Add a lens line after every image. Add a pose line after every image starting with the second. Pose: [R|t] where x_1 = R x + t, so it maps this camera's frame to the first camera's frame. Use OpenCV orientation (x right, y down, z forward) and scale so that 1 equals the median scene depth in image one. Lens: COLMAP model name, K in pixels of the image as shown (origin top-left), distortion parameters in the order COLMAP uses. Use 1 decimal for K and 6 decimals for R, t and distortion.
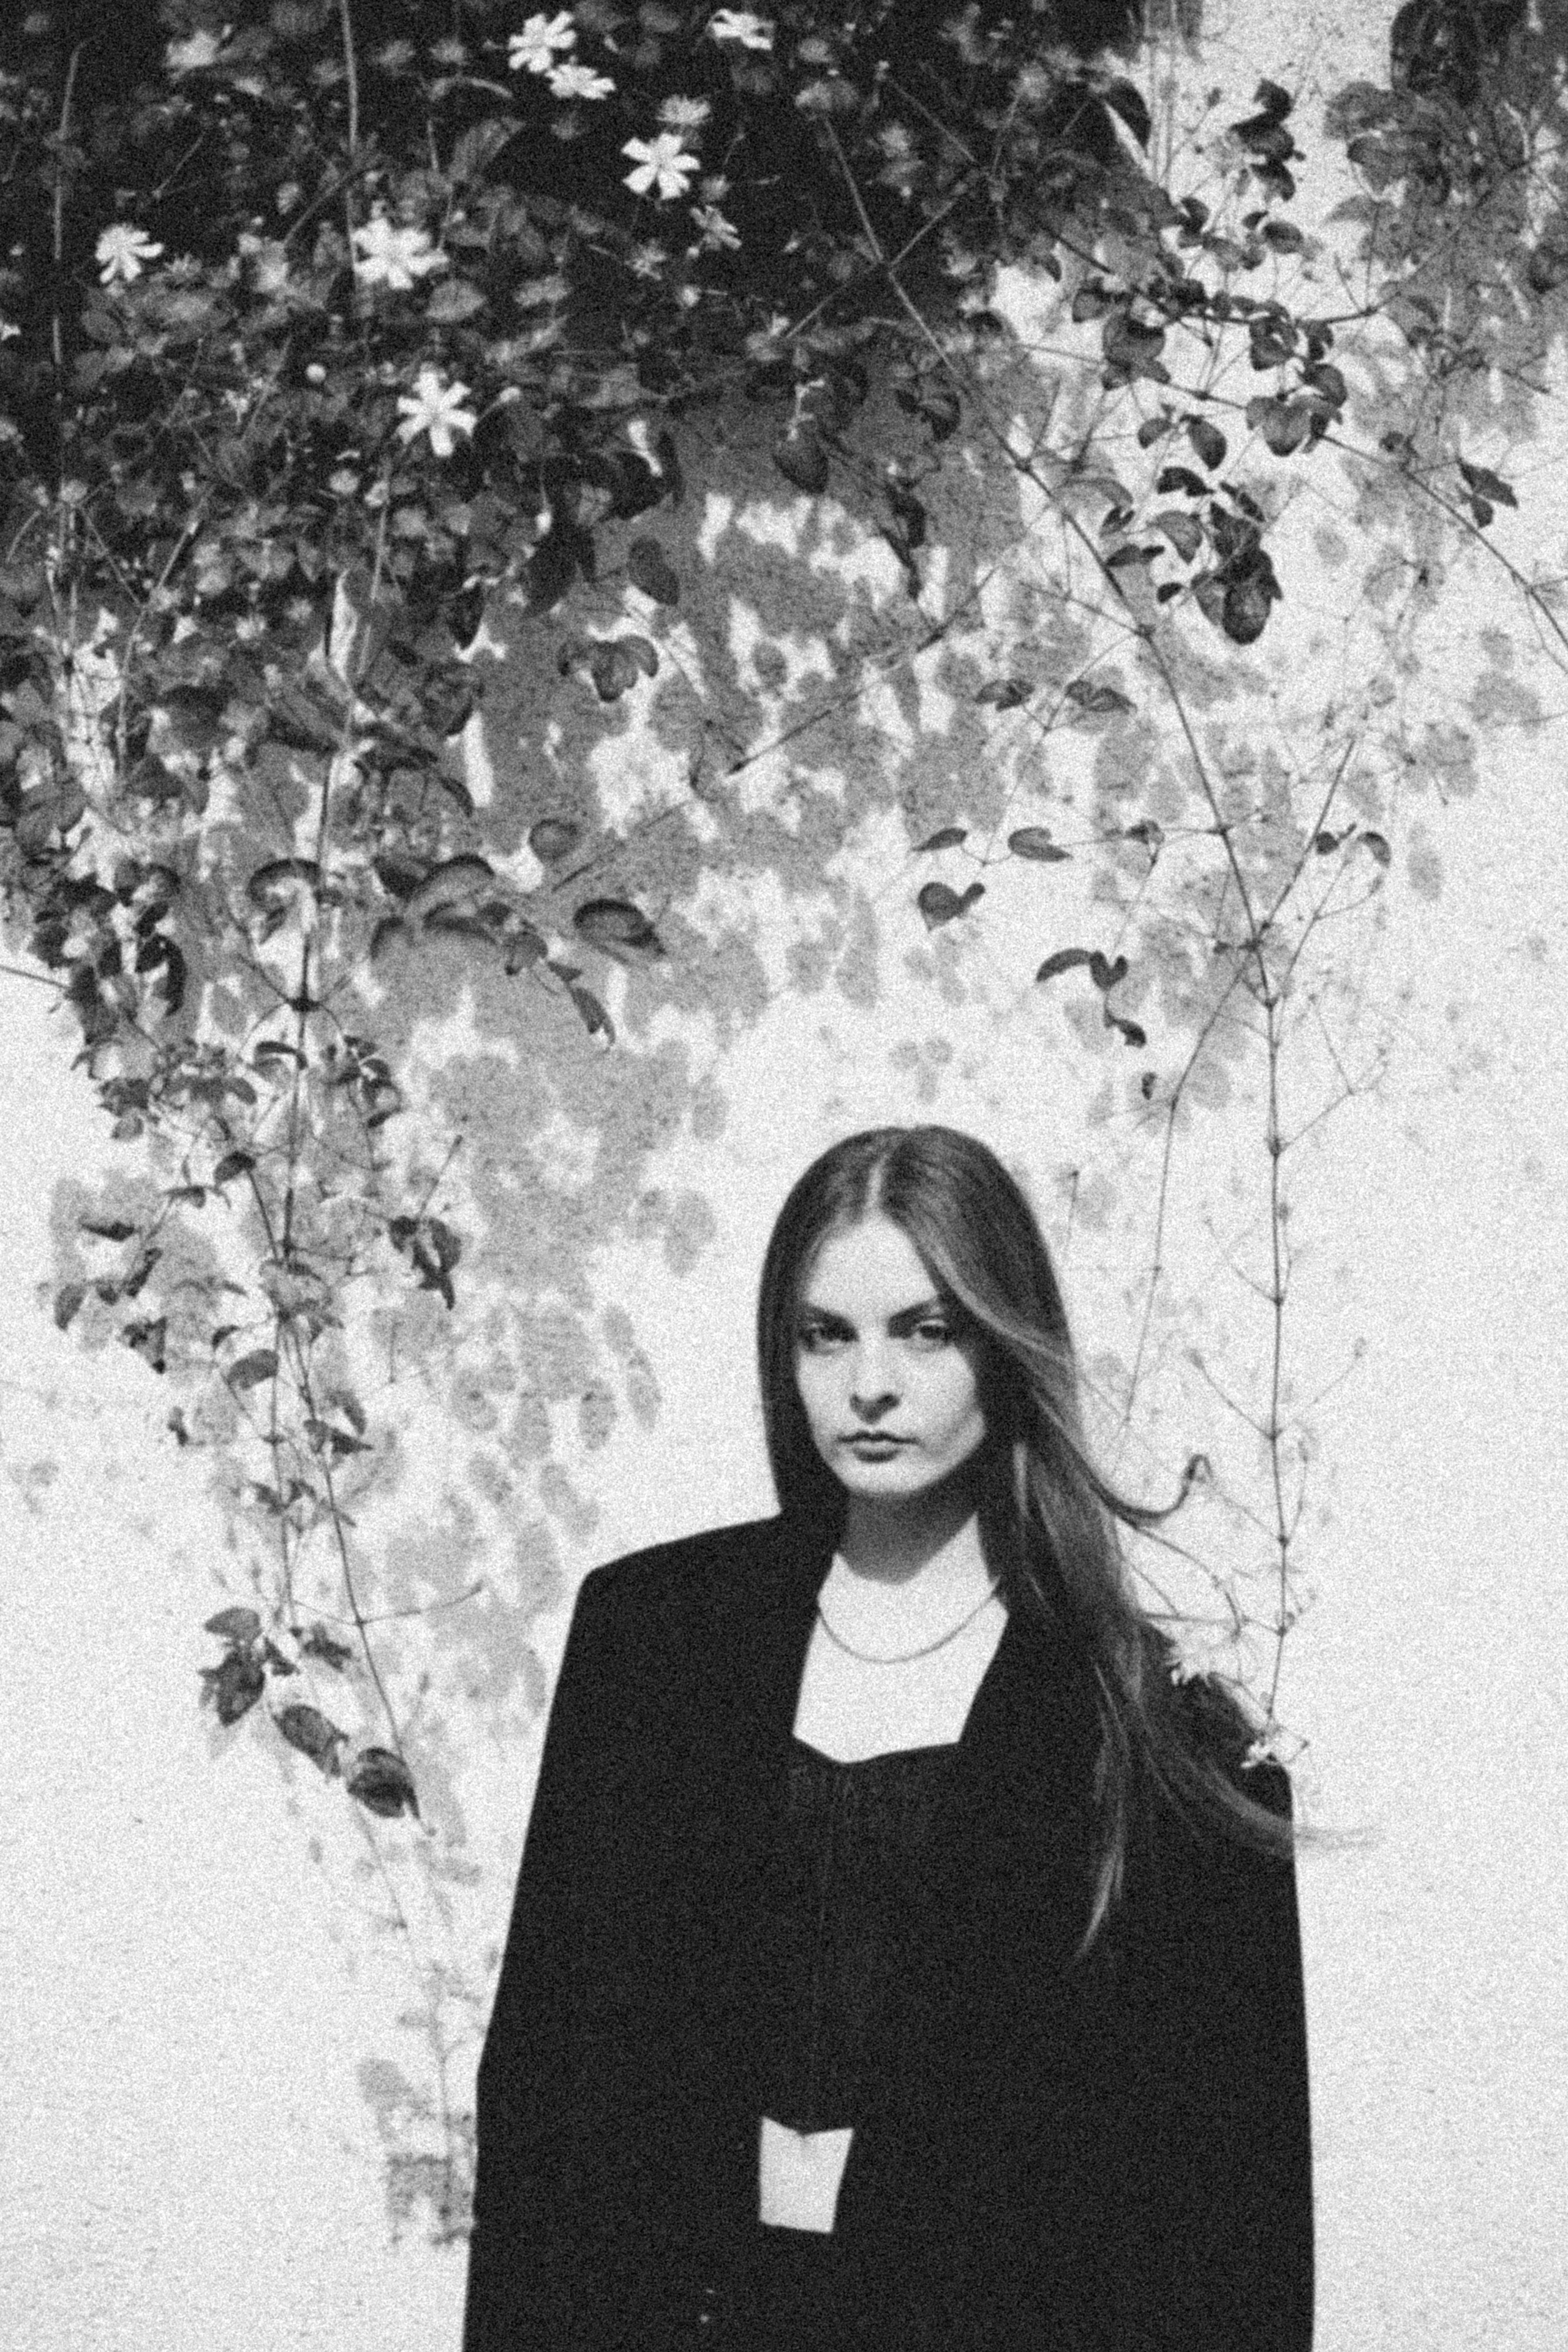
lens RADIAL K [[3437.5, 0, 778.5], [0, 3437.5, 1177.8], [0, 0, 1]] dist [0.011293, 0.000000]
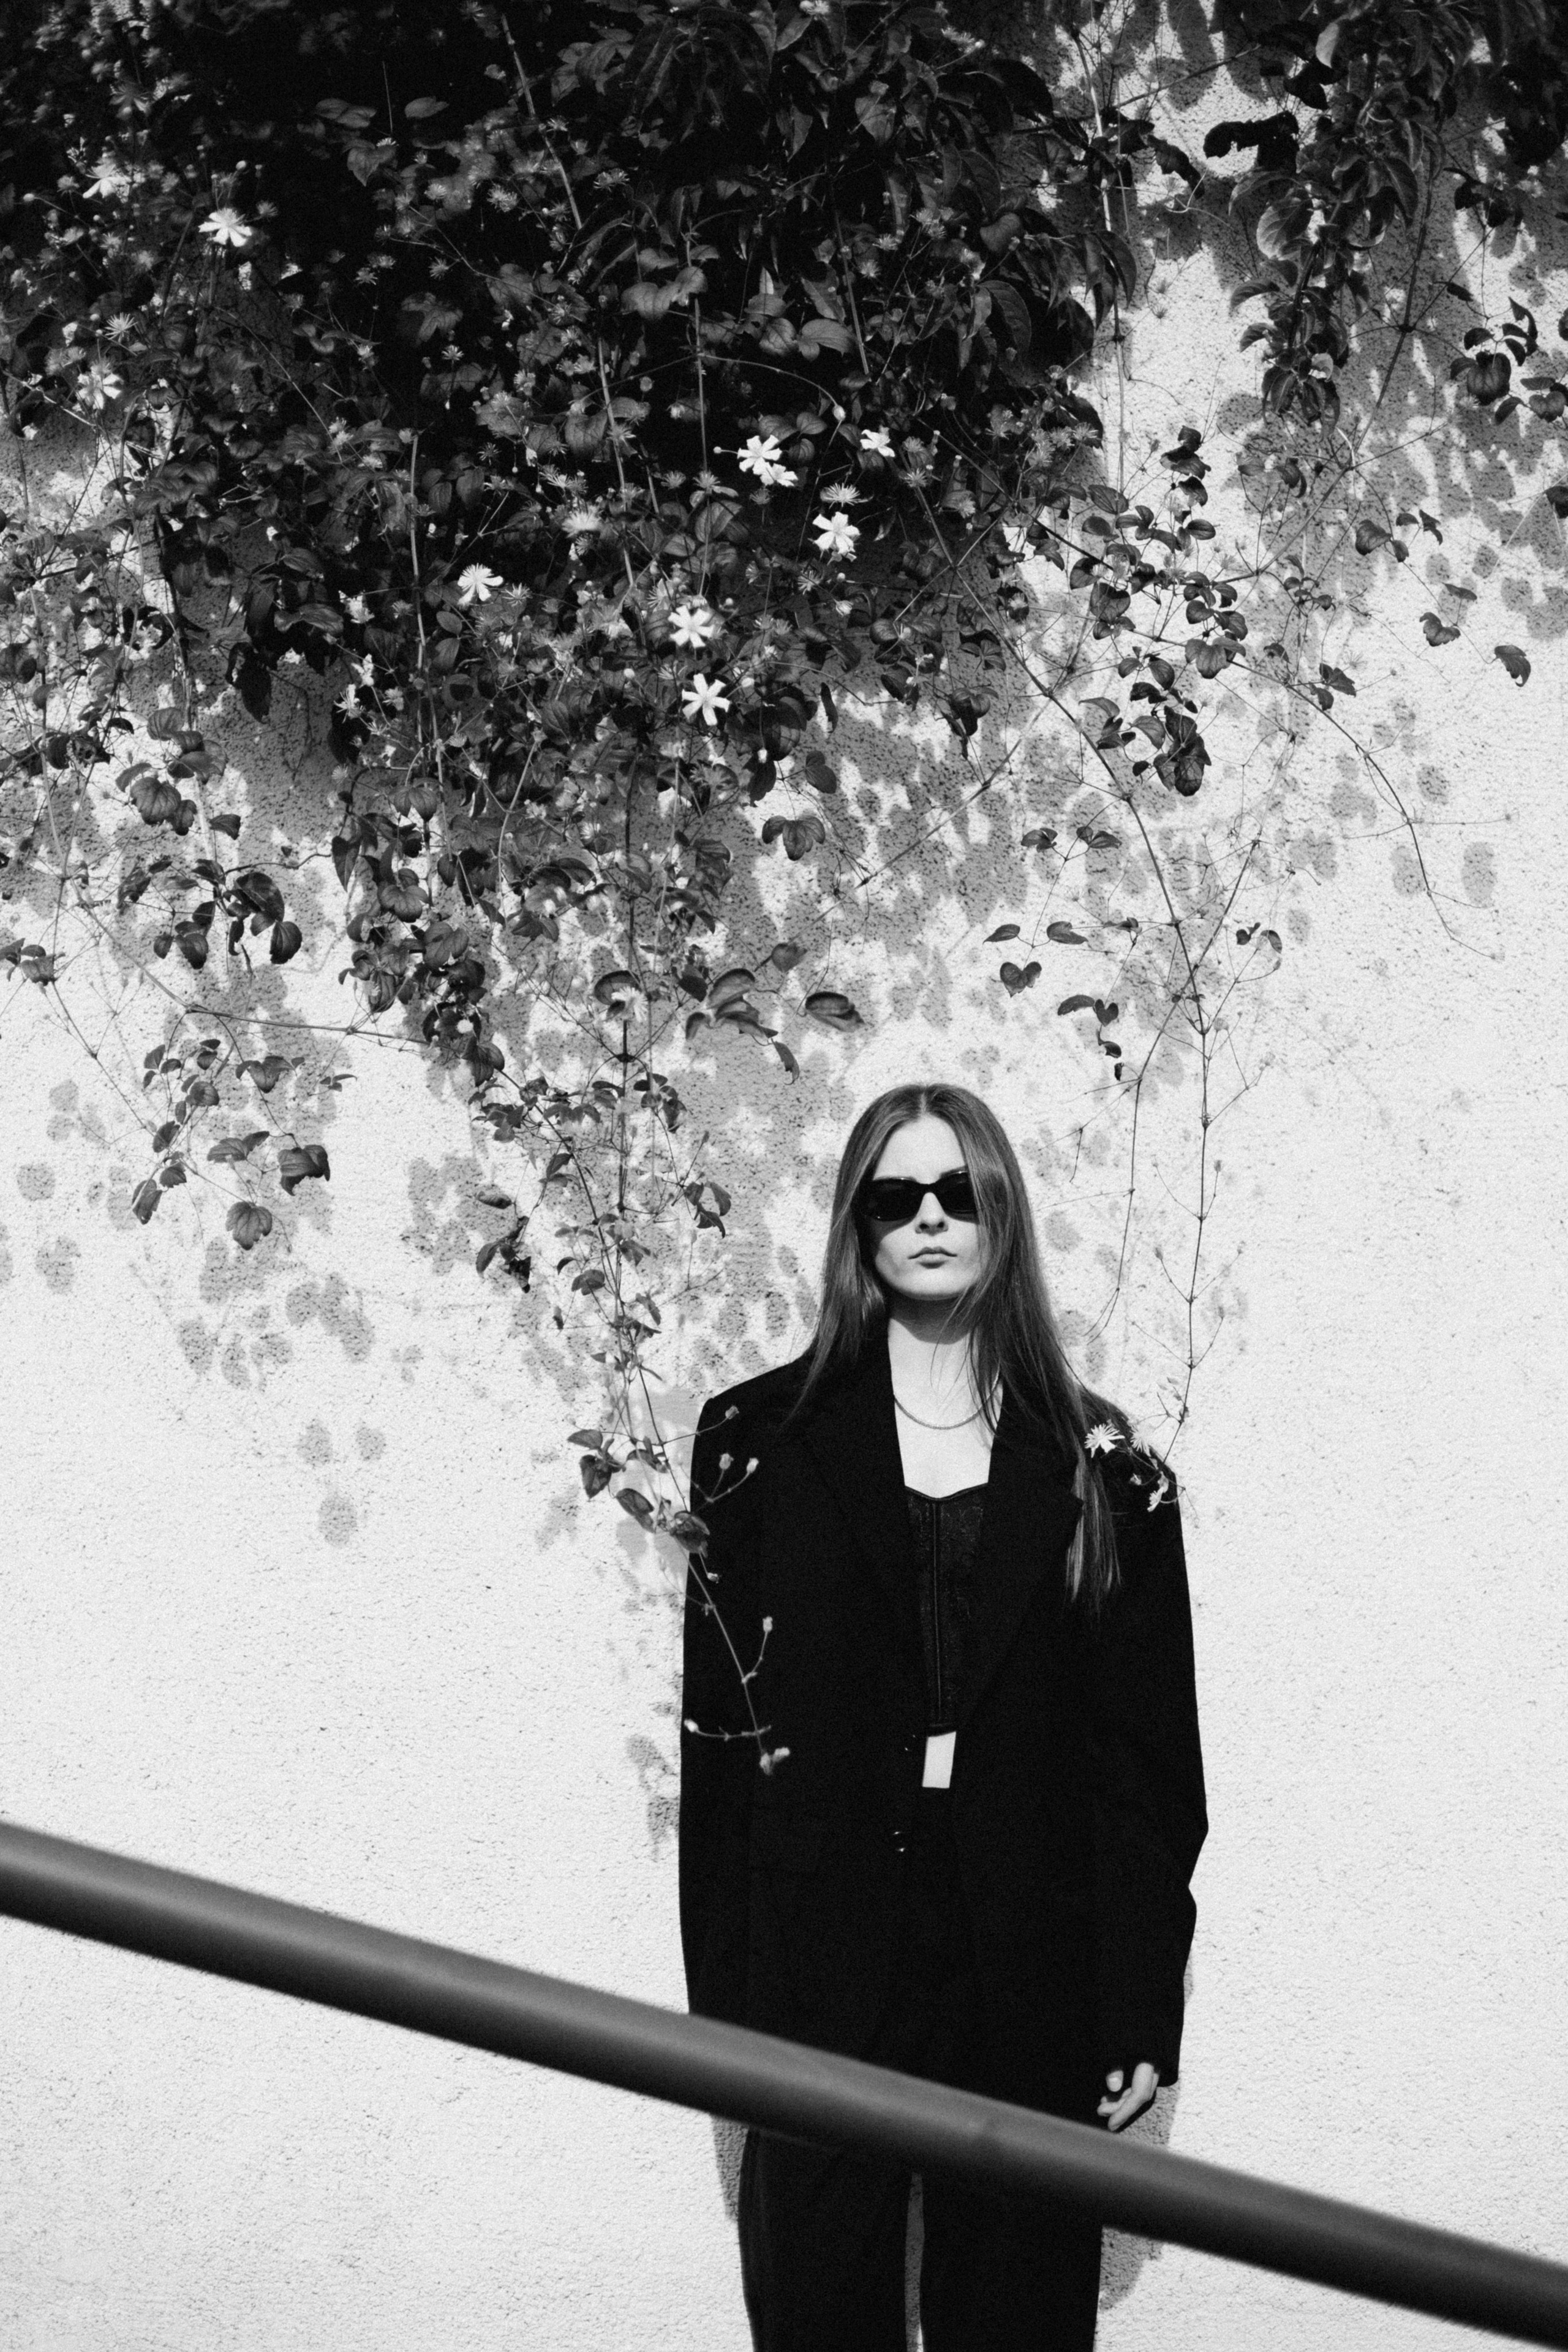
lens RADIAL K [[3267.0, 0, 813.3], [0, 3267.0, 1201.0], [0, 0, 1]] dist [-0.056995, 0.000000]
pose [[0.998140, -0.045628, 0.040424, -0.092929], [0.044150, 0.998349, 0.036731, -0.029255], [-0.042034, -0.034878, 0.998507, -0.431572]]
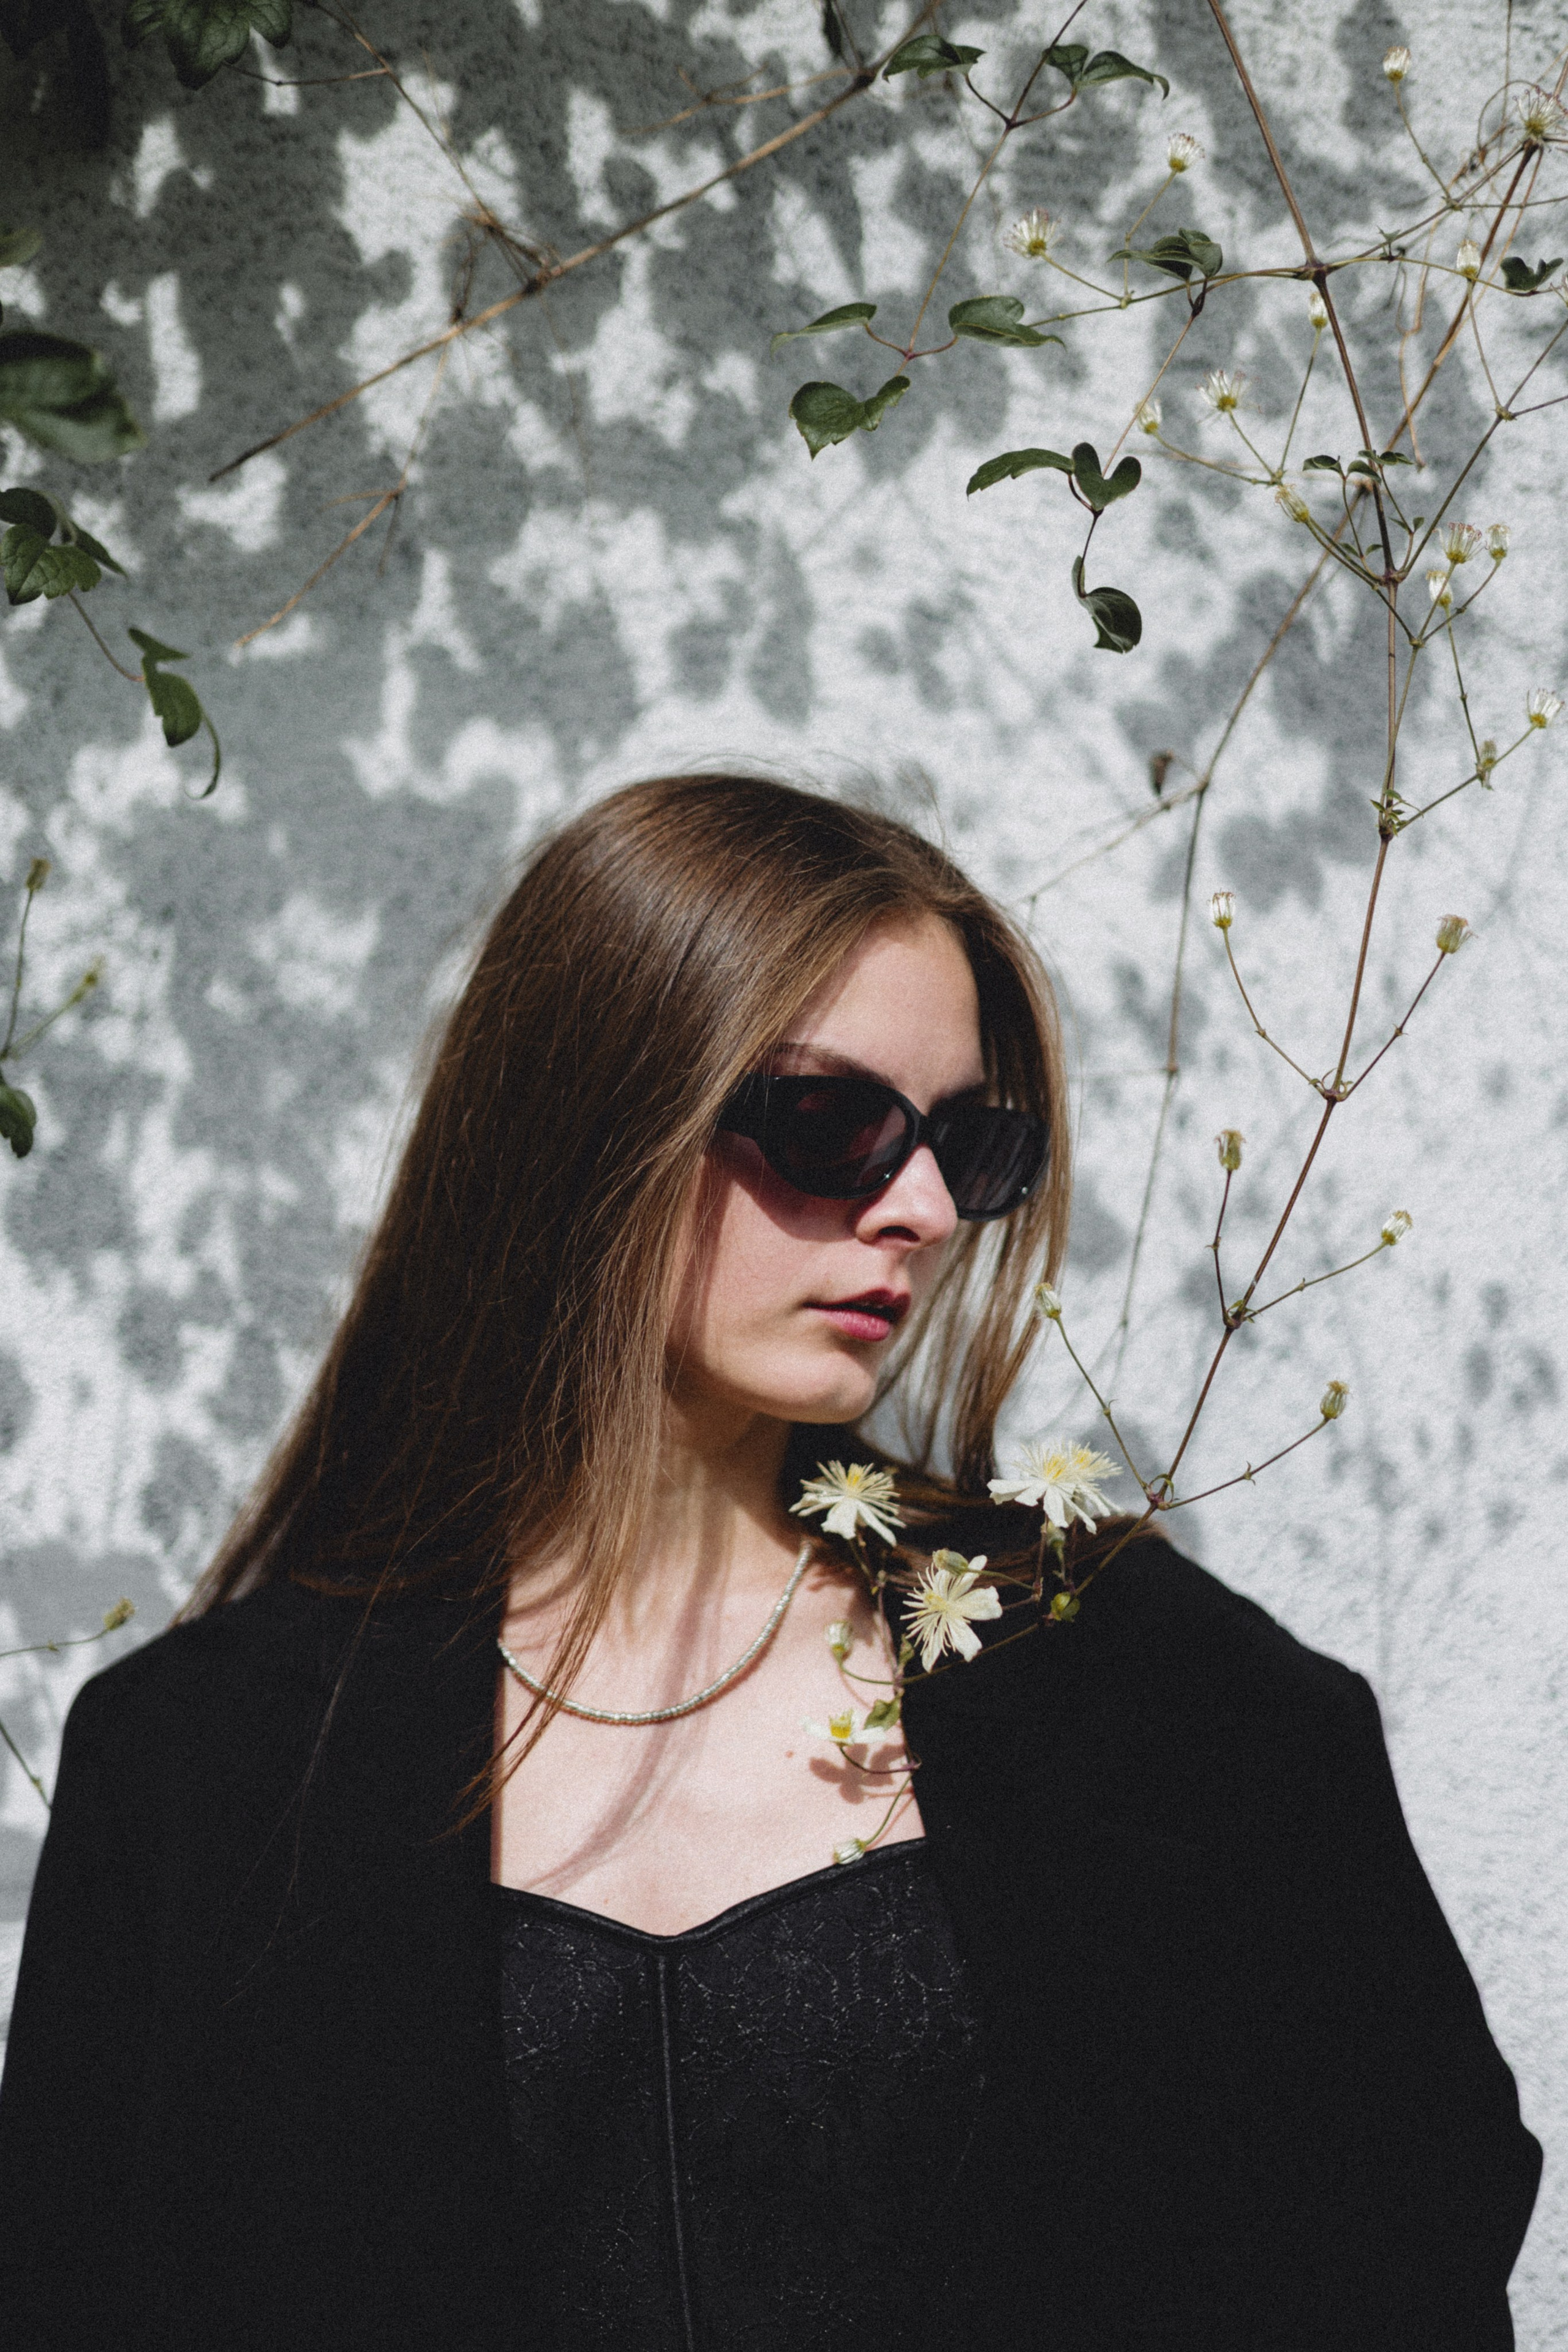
lens RADIAL K [[3437.5, 0, 767.6], [0, 3437.5, 1159.6], [0, 0, 1]] dist [0.011293, 0.000000]
pose [[0.996334, -0.026241, -0.081424, 0.070768], [0.023148, 0.998983, -0.038700, 0.056234], [0.082357, 0.036673, 0.995928, 0.377763]]
